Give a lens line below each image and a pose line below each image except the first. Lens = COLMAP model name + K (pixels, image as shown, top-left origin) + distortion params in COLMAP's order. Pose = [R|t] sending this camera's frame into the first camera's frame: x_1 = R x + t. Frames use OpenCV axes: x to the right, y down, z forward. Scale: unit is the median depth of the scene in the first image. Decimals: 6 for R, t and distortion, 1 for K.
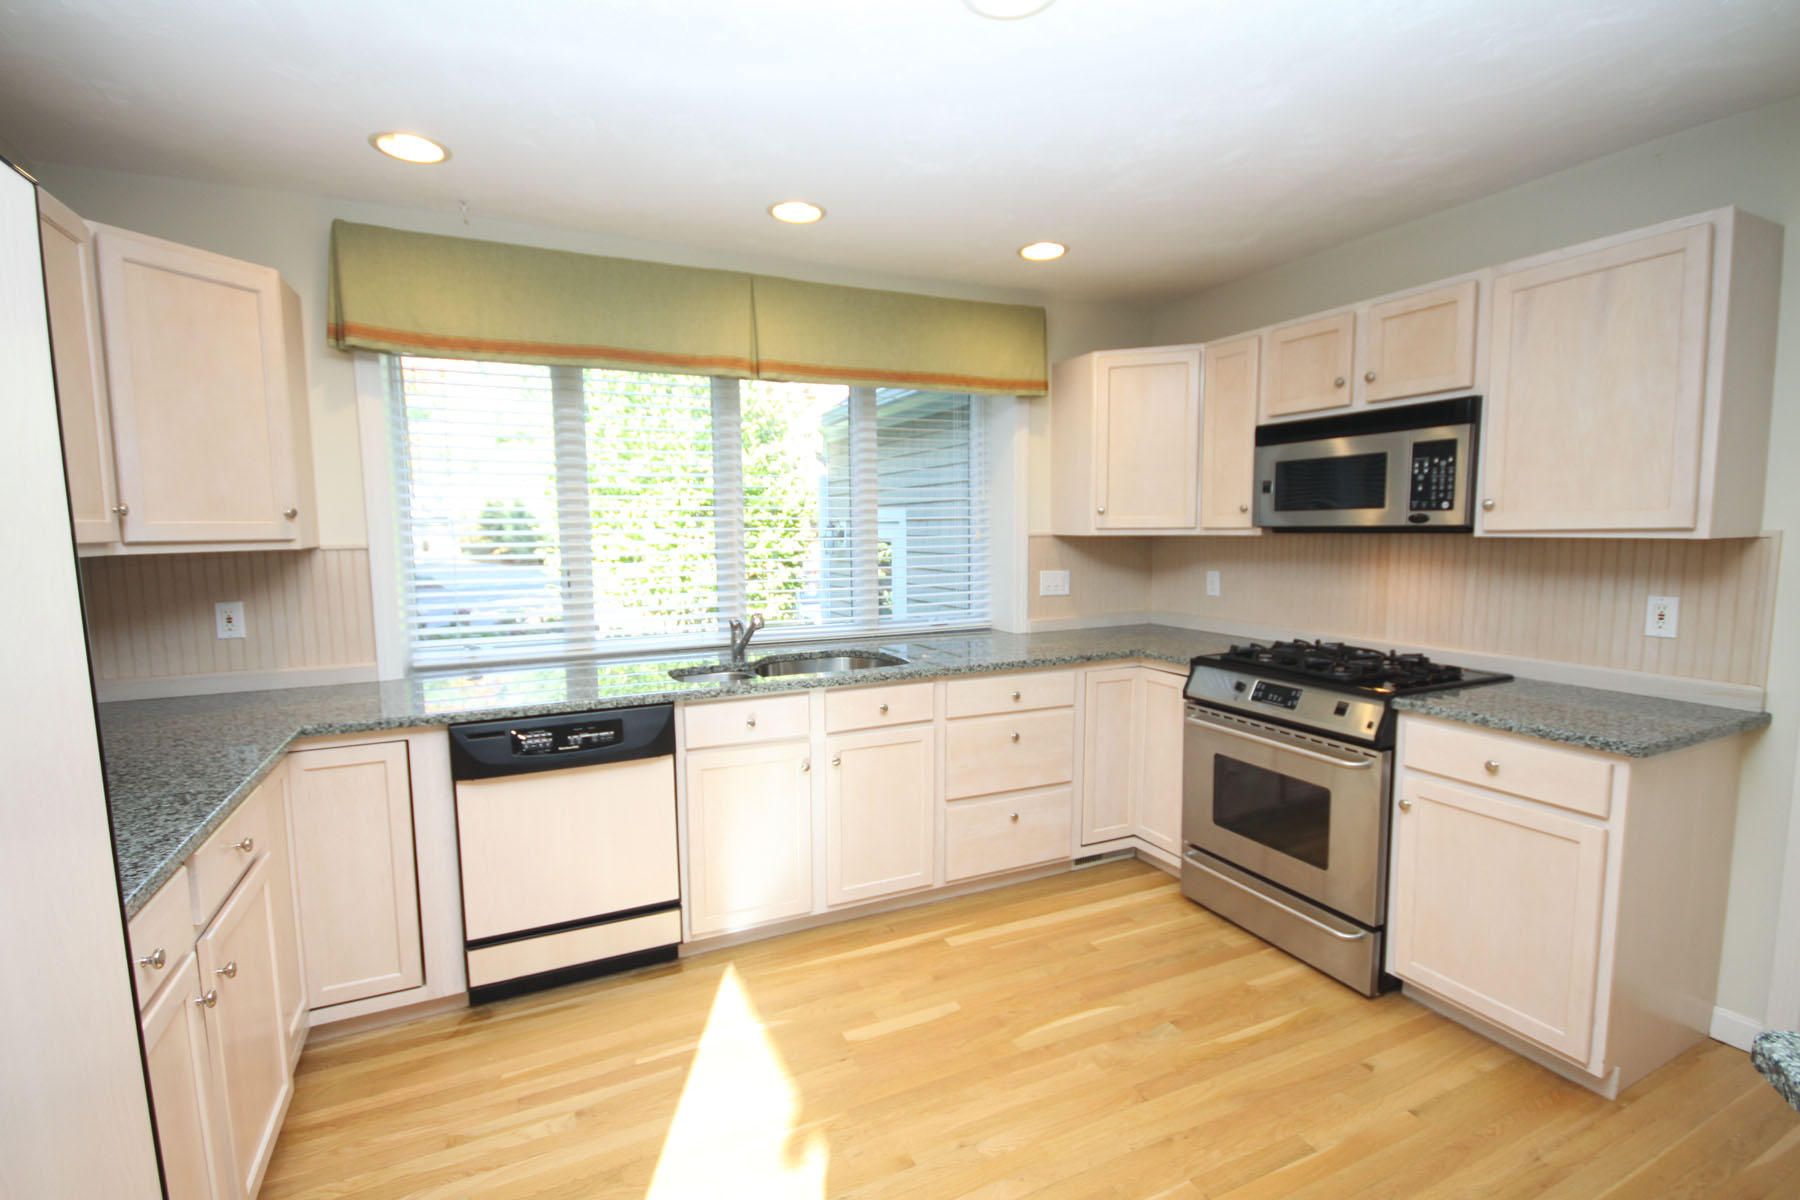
lens RADIAL K [[834.9, 0, 896.9], [0, 834.9, 607.2], [0, 0, 1]] dist [-0.008809, -0.001112]
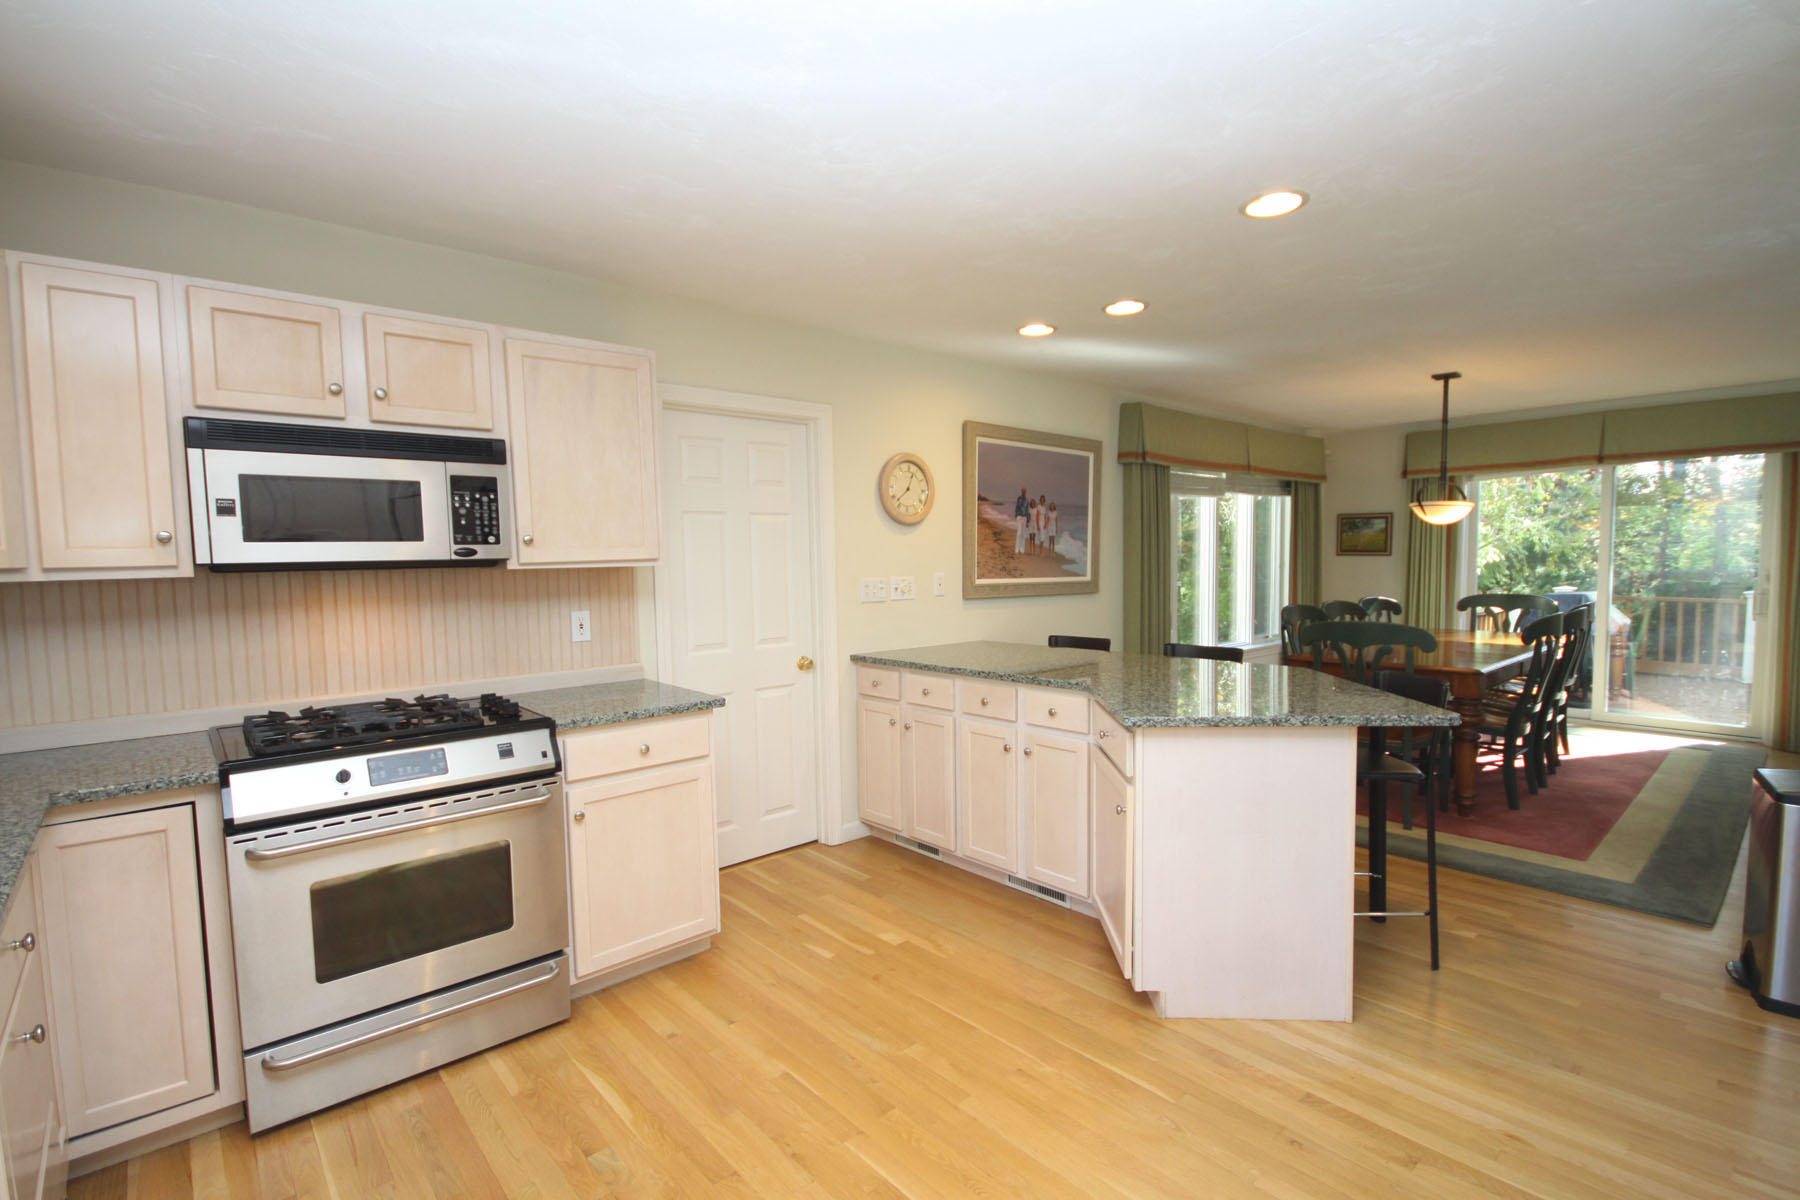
lens RADIAL K [[834.9, 0, 890.6], [0, 834.9, 609.5], [0, 0, 1]] dist [-0.008809, -0.001112]
pose [[-0.285498, -0.047407, 0.957206, -0.484707], [0.111929, 0.990291, 0.082430, -0.065567], [-0.951821, 0.130673, -0.277420, 0.819714]]
